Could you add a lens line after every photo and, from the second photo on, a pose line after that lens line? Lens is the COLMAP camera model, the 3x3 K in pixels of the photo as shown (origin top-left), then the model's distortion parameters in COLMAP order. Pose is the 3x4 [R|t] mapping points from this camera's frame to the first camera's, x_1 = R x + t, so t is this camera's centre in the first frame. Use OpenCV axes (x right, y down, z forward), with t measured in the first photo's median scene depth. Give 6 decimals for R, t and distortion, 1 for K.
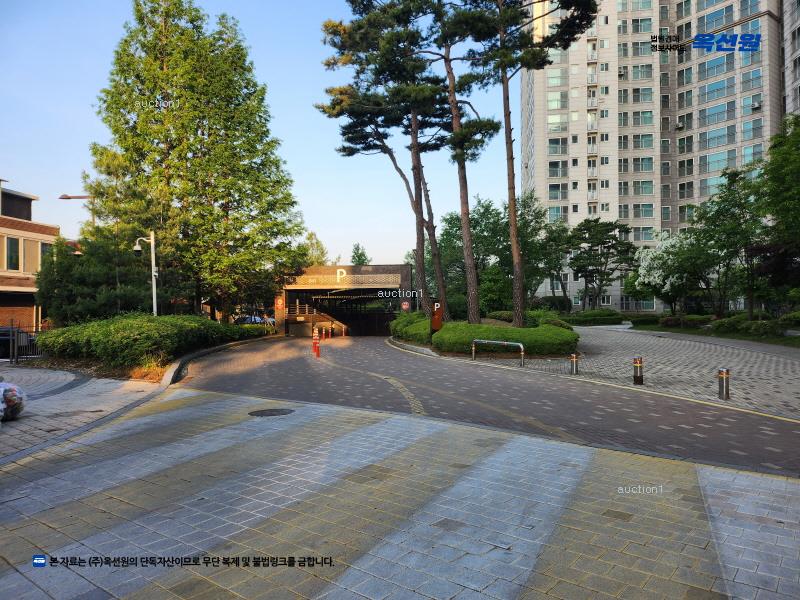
lens RADIAL K [[559.4, 0, 398.7], [0, 559.4, 299.5], [0, 0, 1]] dist [0.015767, -0.023909]
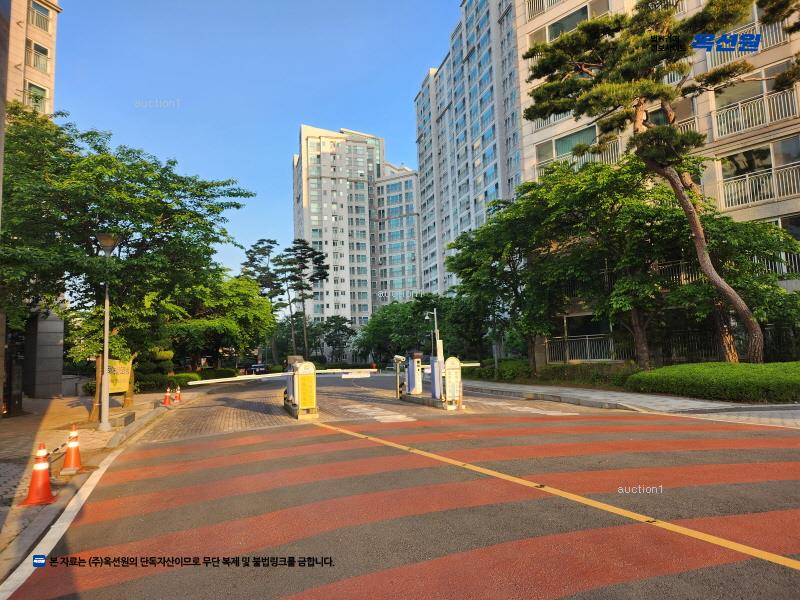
lens RADIAL K [[559.4, 0, 398.6], [0, 559.4, 300.8], [0, 0, 1]] dist [0.015767, -0.023909]
pose [[0.911674, 0.014003, 0.410677, -0.213392], [0.027720, 0.995047, -0.095465, -0.002750], [-0.409979, 0.098417, 0.906770, -0.719083]]
